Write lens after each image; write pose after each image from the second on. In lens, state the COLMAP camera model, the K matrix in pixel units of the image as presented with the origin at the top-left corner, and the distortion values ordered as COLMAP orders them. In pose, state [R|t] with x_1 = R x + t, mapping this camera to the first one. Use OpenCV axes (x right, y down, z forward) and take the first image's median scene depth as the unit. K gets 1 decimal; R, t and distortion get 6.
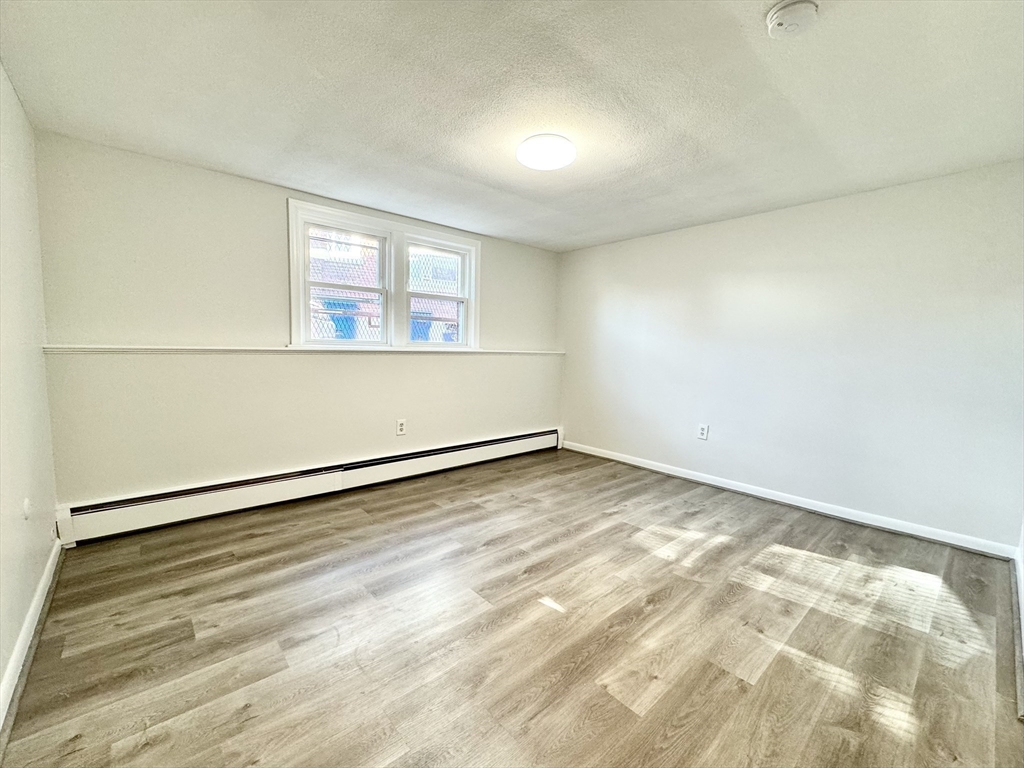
lens RADIAL K [[418.5, 0, 512.0], [0, 418.5, 384.0], [0, 0, 1]] dist [0.000935, -0.000167]
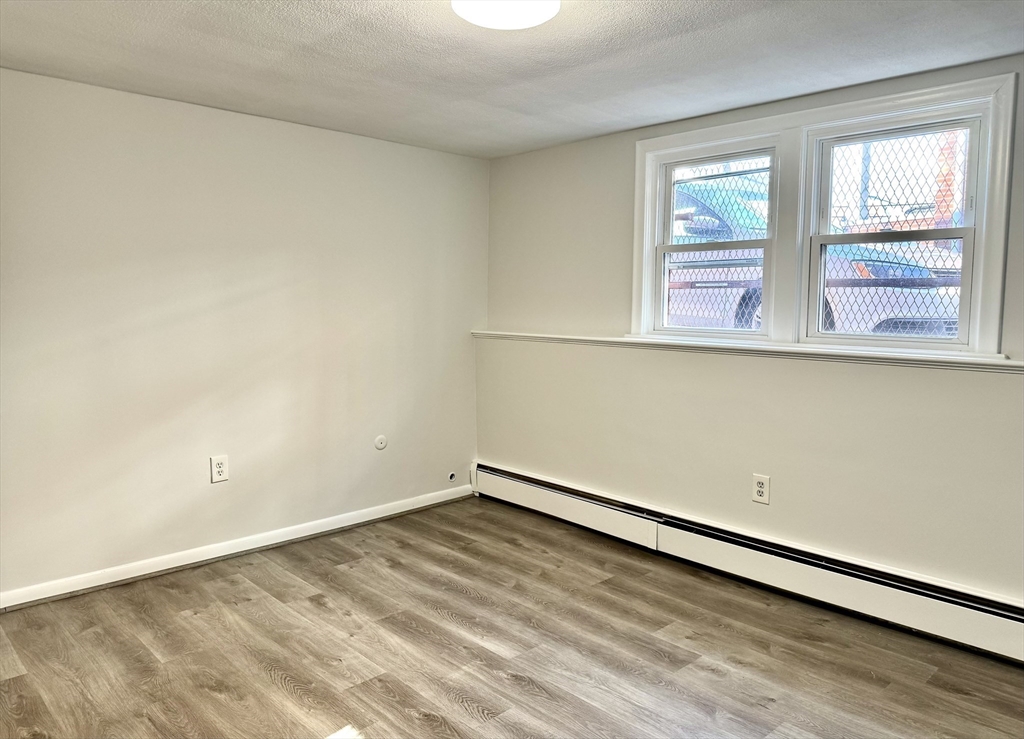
lens RADIAL K [[727.1, 0, 533.2], [0, 727.1, 368.9], [0, 0, 1]] dist [0.061143, -0.086475]
pose [[0.063844, 0.080836, -0.994681, 0.875409], [-0.097276, 0.992472, 0.074413, -0.125821], [0.993208, 0.092008, 0.071227, 0.836048]]
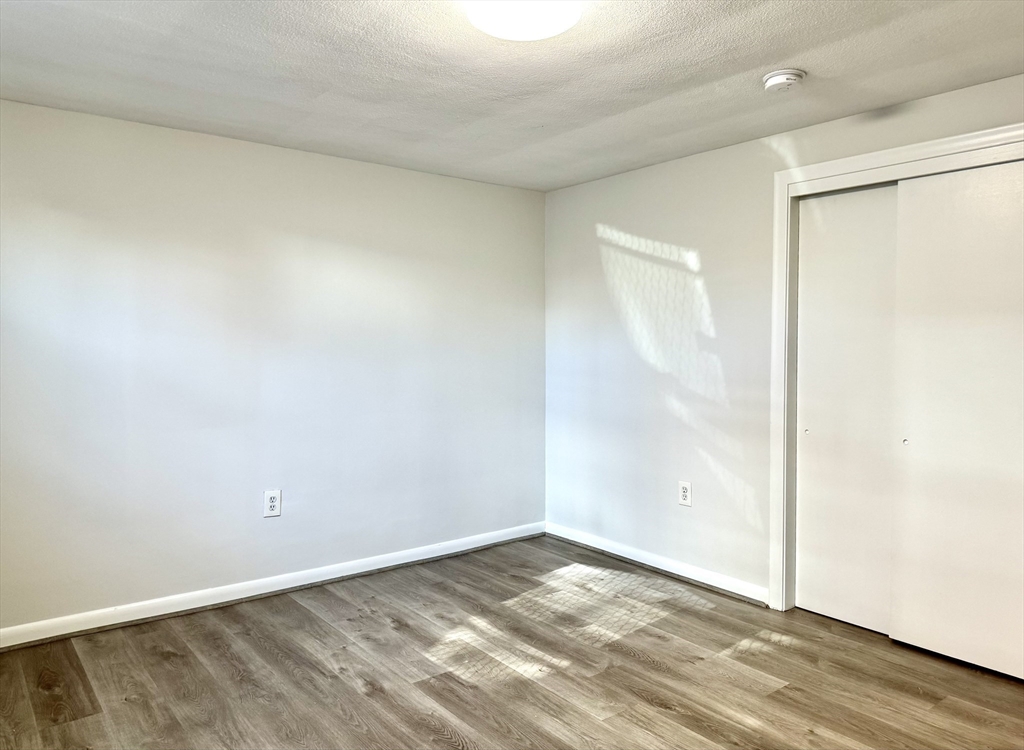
lens RADIAL K [[727.9, 0, 512.0], [0, 727.9, 375.0], [0, 0, 1]] dist [0.061671, -0.060981]
pose [[0.059894, -0.061558, 0.996305, -0.693030], [0.082207, 0.995010, 0.056536, -0.120412], [-0.994814, 0.078517, 0.064656, 0.821223]]
